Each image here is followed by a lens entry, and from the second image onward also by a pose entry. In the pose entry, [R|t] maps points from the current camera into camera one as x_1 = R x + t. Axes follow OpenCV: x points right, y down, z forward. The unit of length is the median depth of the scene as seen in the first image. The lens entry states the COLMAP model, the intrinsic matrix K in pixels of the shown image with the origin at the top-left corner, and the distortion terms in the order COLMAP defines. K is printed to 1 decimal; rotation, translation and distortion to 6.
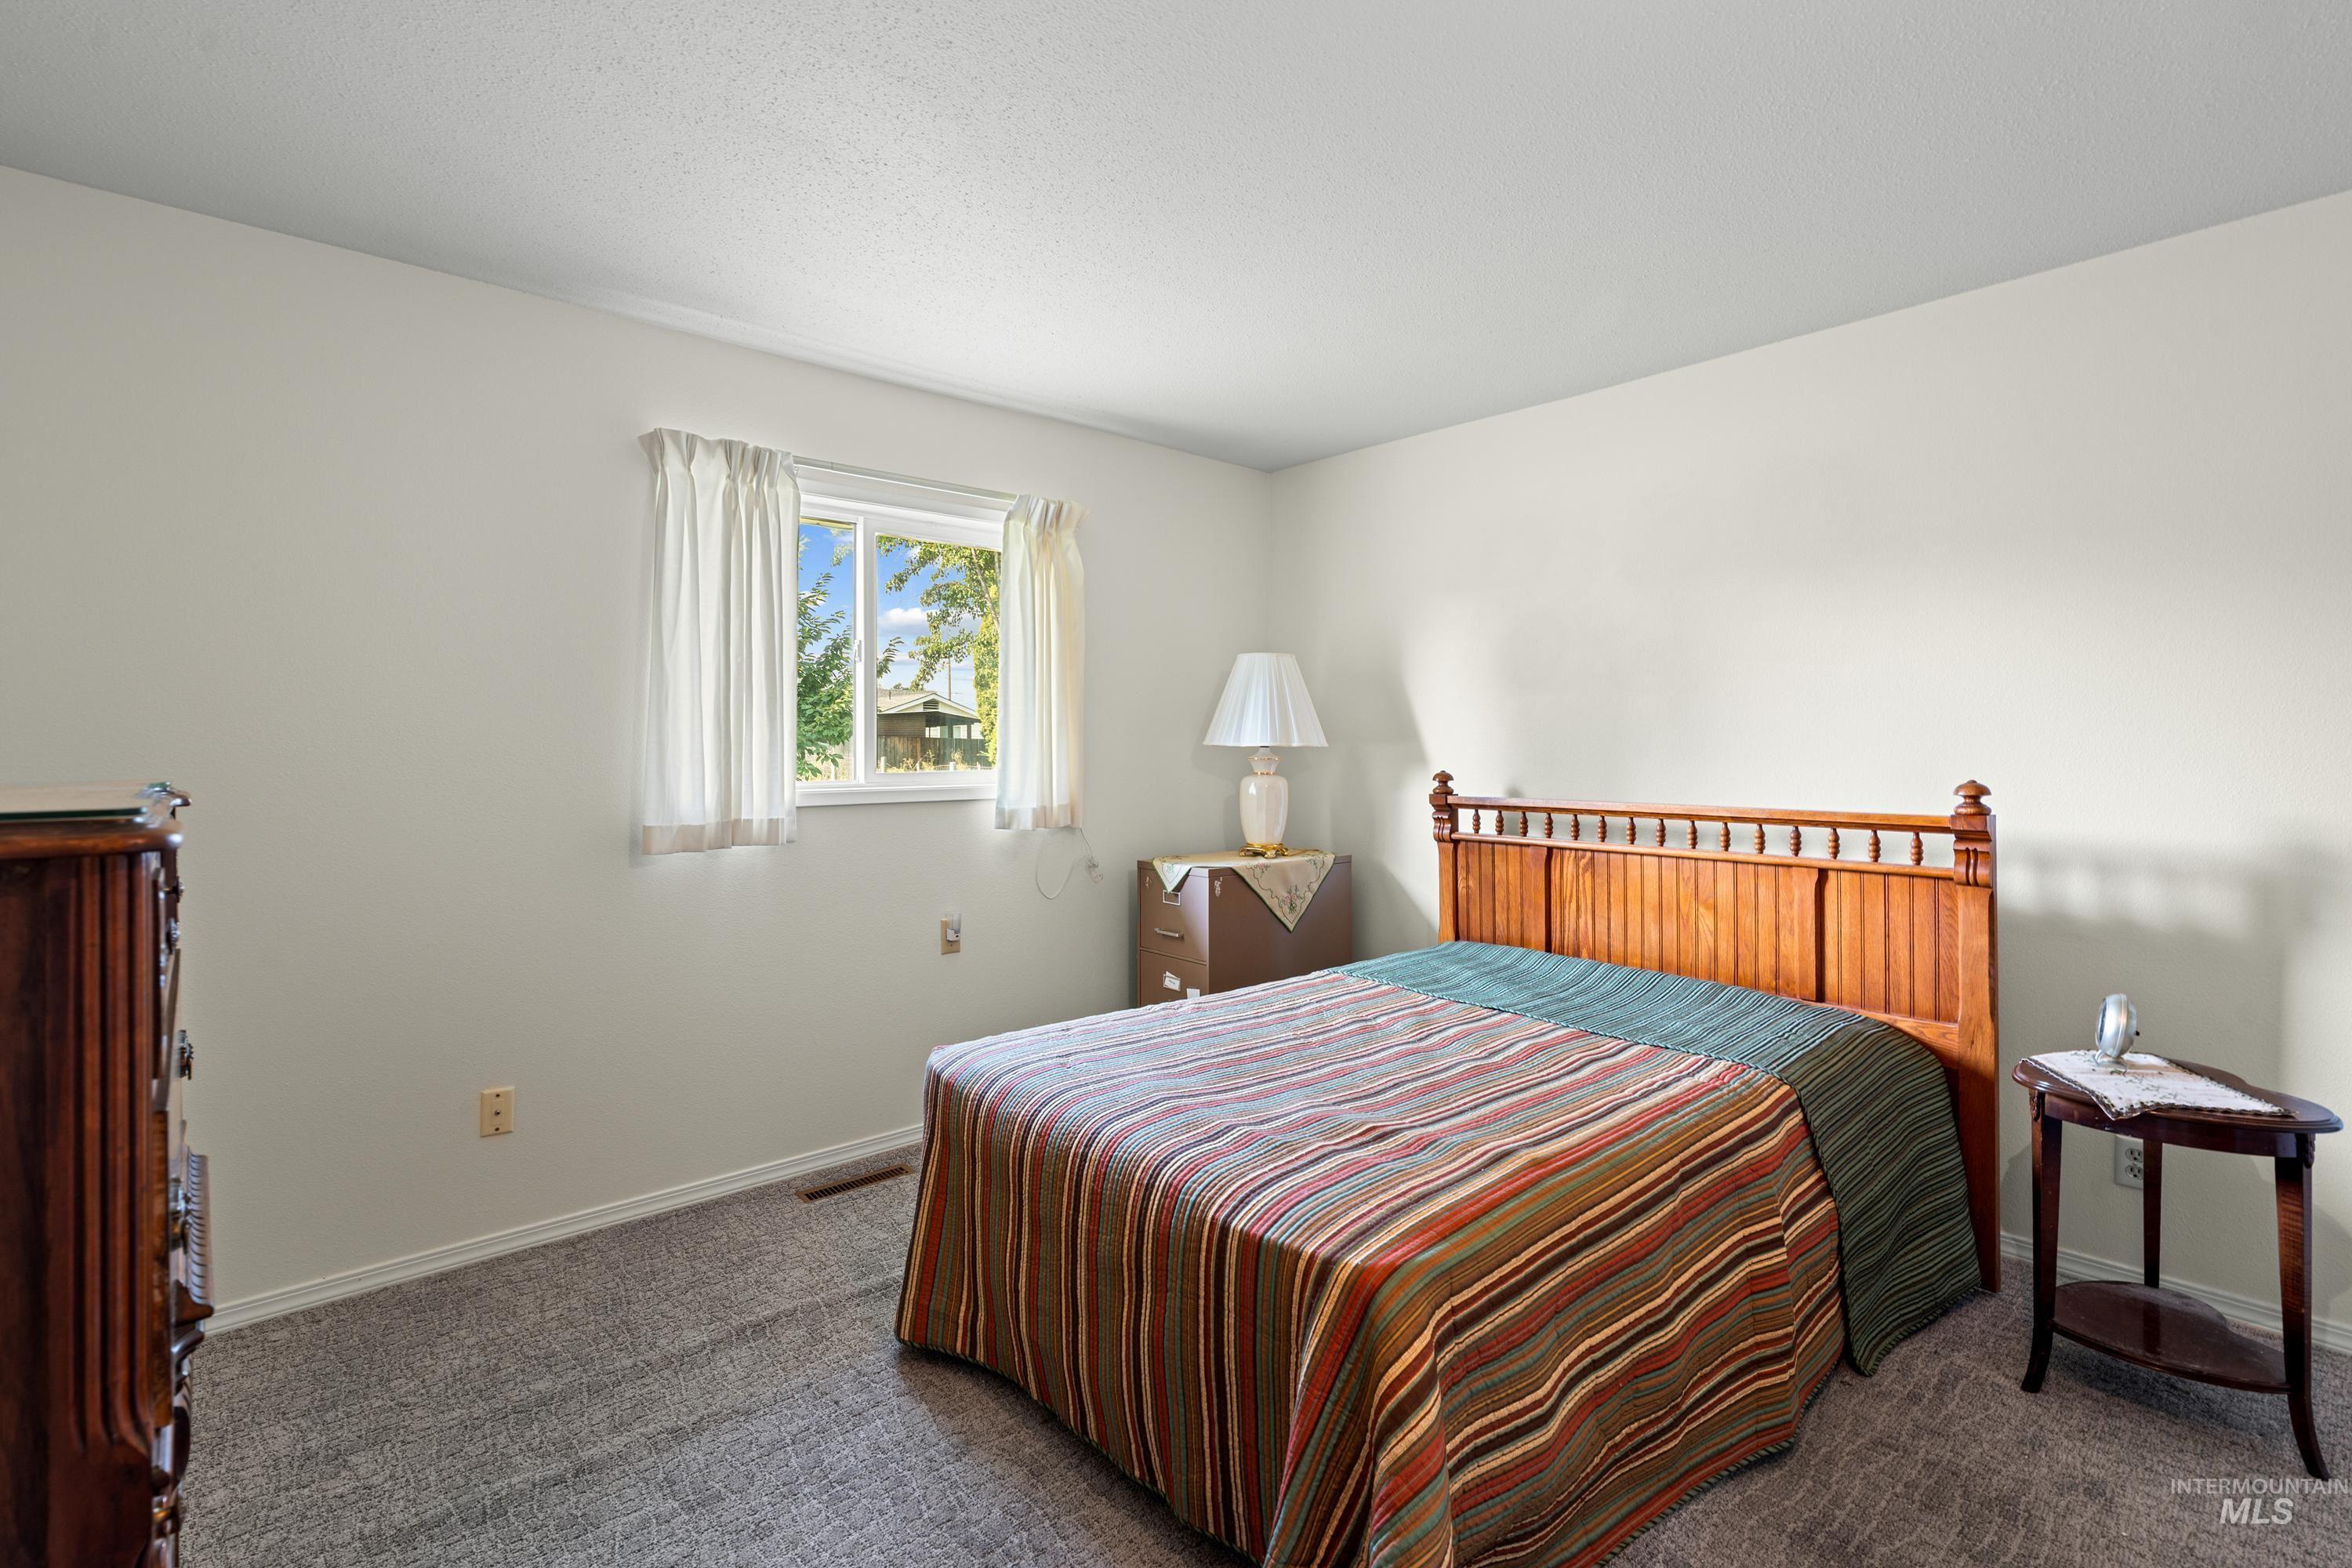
lens RADIAL K [[1045.2, 0, 1174.4], [0, 1045.2, 735.6], [0, 0, 1]] dist [-0.005424, -0.000289]
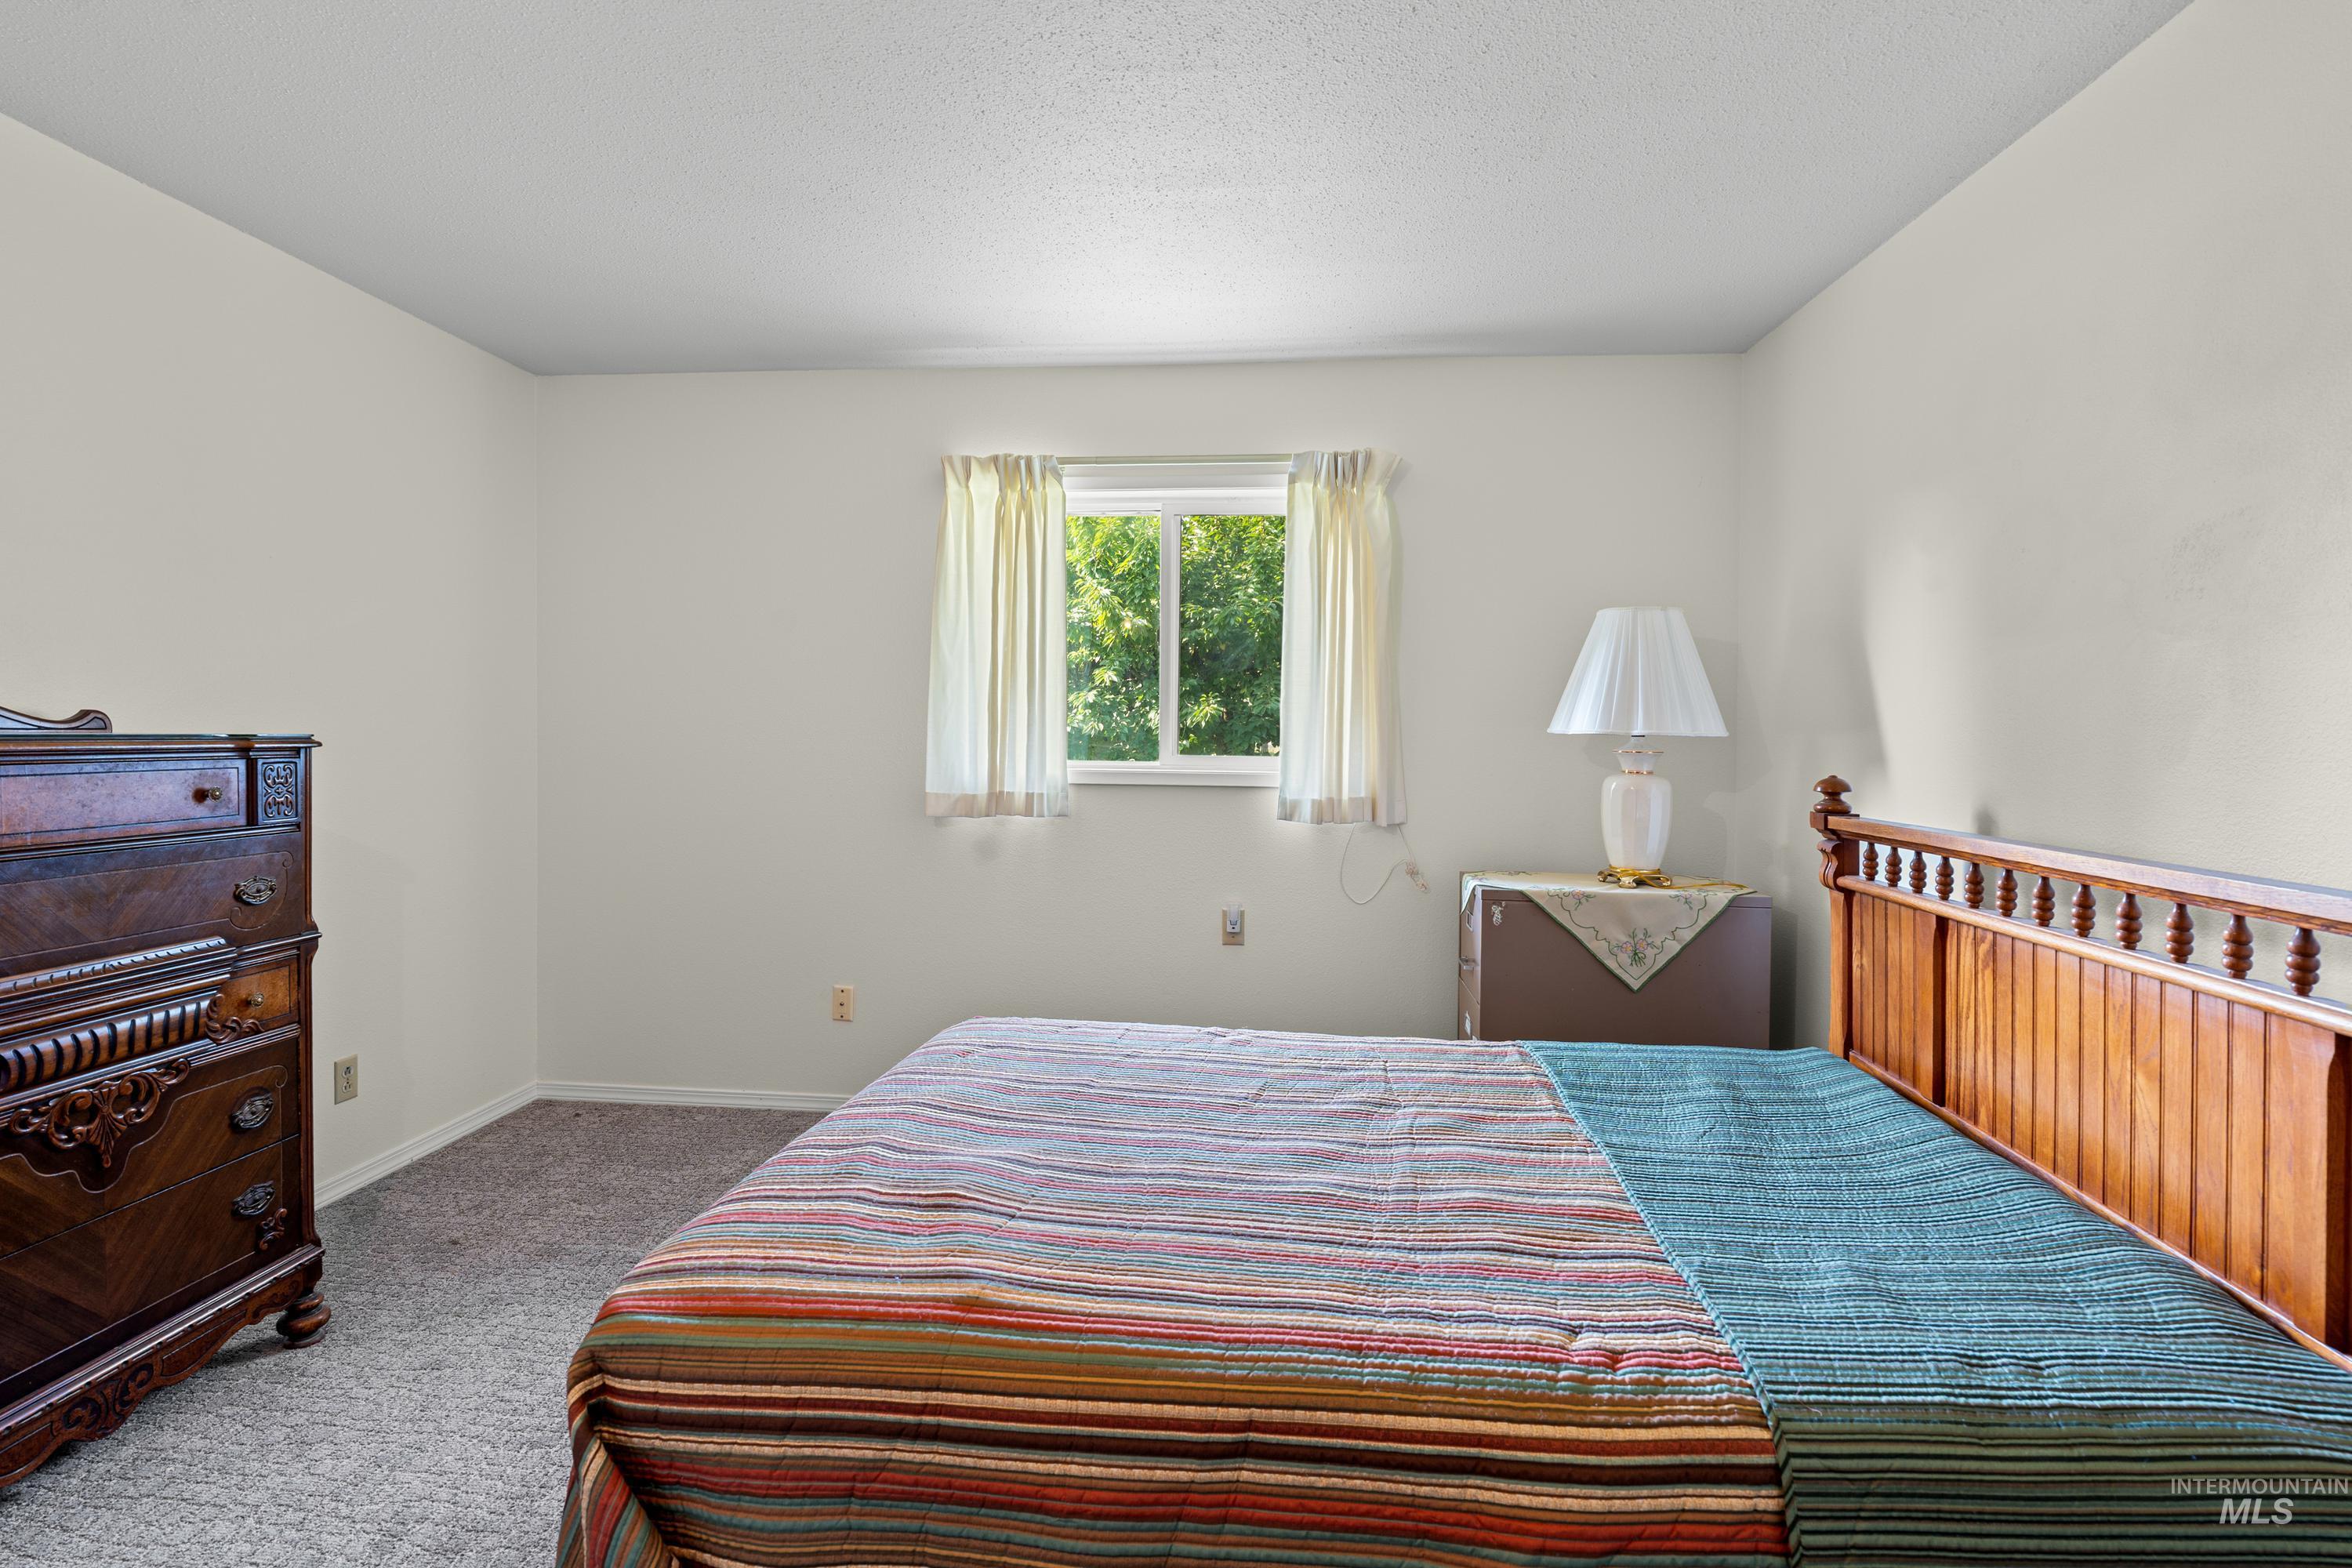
lens RADIAL K [[1064.2, 0, 1176.9], [0, 1064.2, 754.2], [0, 0, 1]] dist [-0.002256, -0.000384]
pose [[0.695617, 0.024022, -0.718011, 0.513779], [-0.006716, 0.999615, 0.026937, 0.007004], [0.718381, -0.013916, 0.695511, 0.321098]]
